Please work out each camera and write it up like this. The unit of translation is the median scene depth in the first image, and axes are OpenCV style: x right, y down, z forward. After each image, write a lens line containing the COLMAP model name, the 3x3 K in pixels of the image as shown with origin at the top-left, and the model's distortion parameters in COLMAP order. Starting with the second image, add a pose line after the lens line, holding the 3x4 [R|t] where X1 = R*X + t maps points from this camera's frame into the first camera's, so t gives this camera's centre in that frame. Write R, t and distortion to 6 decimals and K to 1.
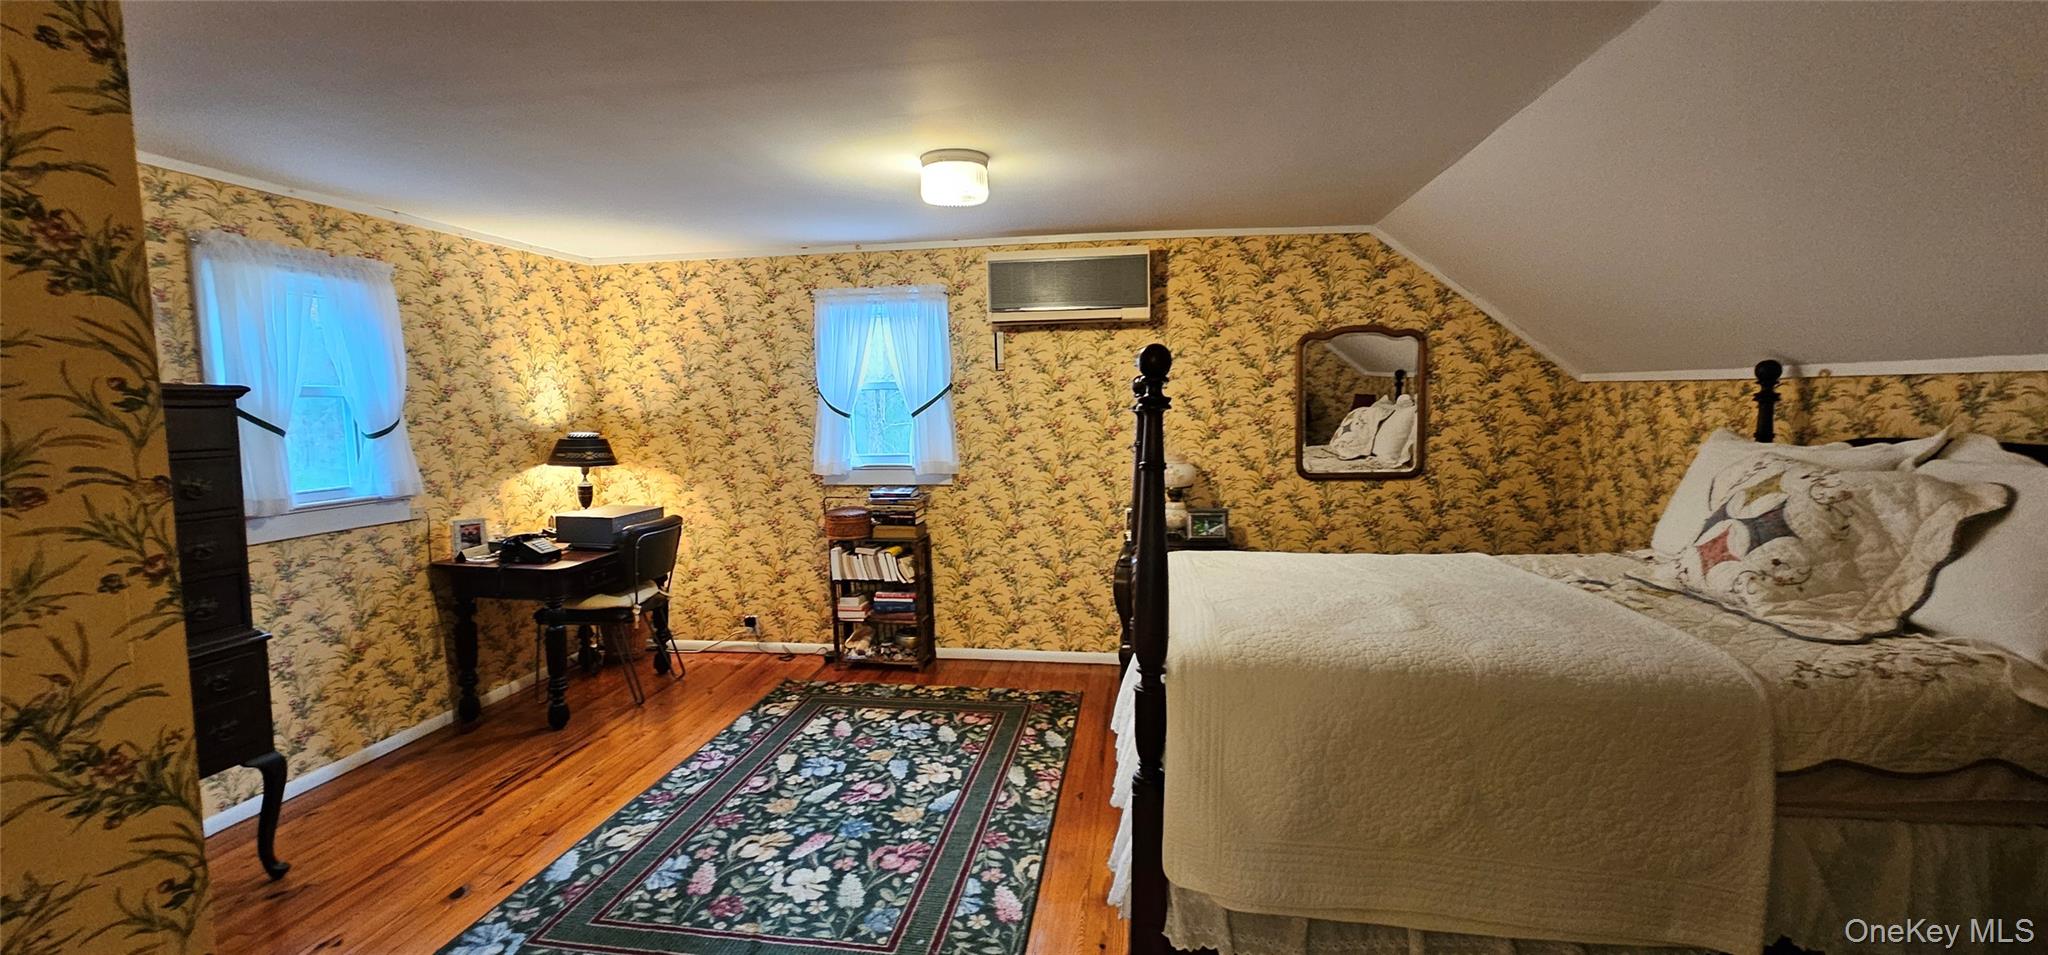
lens RADIAL K [[839.7, 0, 1019.1], [0, 839.7, 469.8], [0, 0, 1]] dist [0.001888, -0.000159]
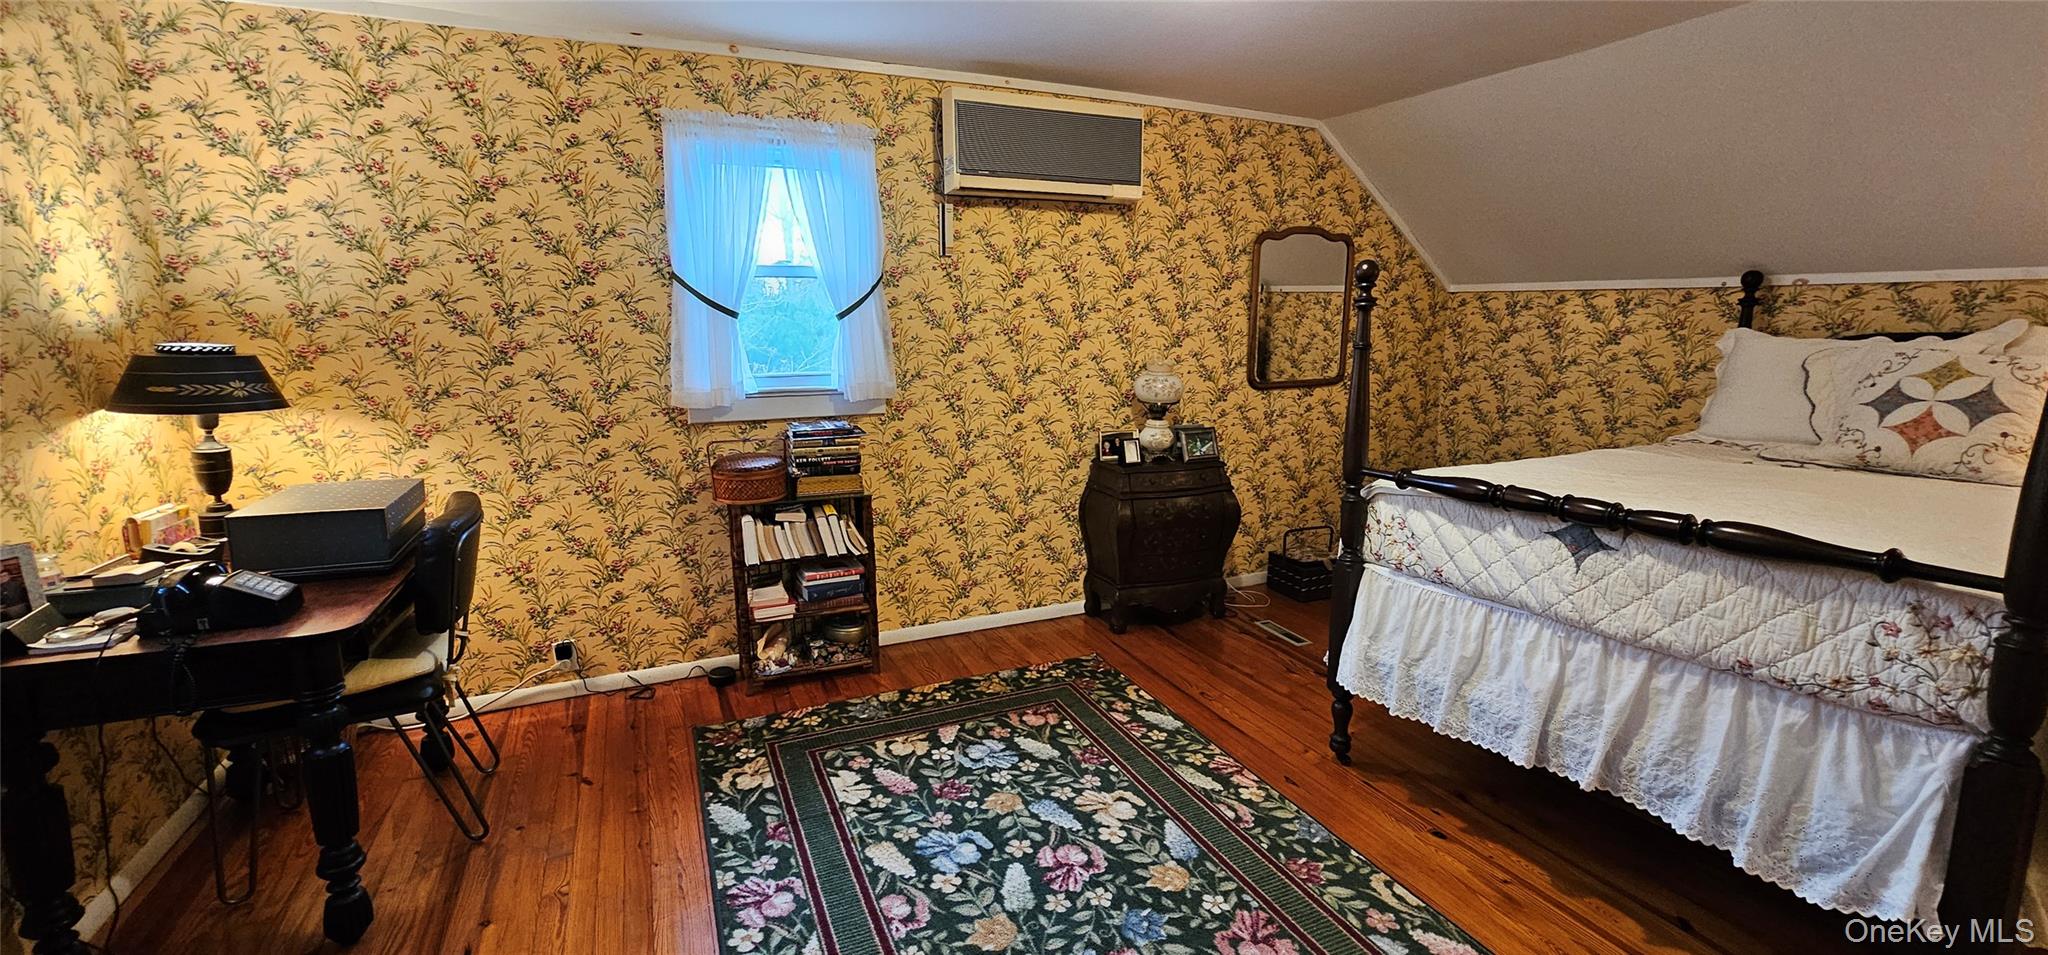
lens RADIAL K [[839.1, 0, 1019.1], [0, 839.1, 469.8], [0, 0, 1]] dist [0.001748, -0.000737]
pose [[0.838184, -0.085009, 0.538722, -0.442792], [0.034627, 0.994080, 0.102988, -0.005217], [-0.544288, -0.067668, 0.836165, 0.377346]]
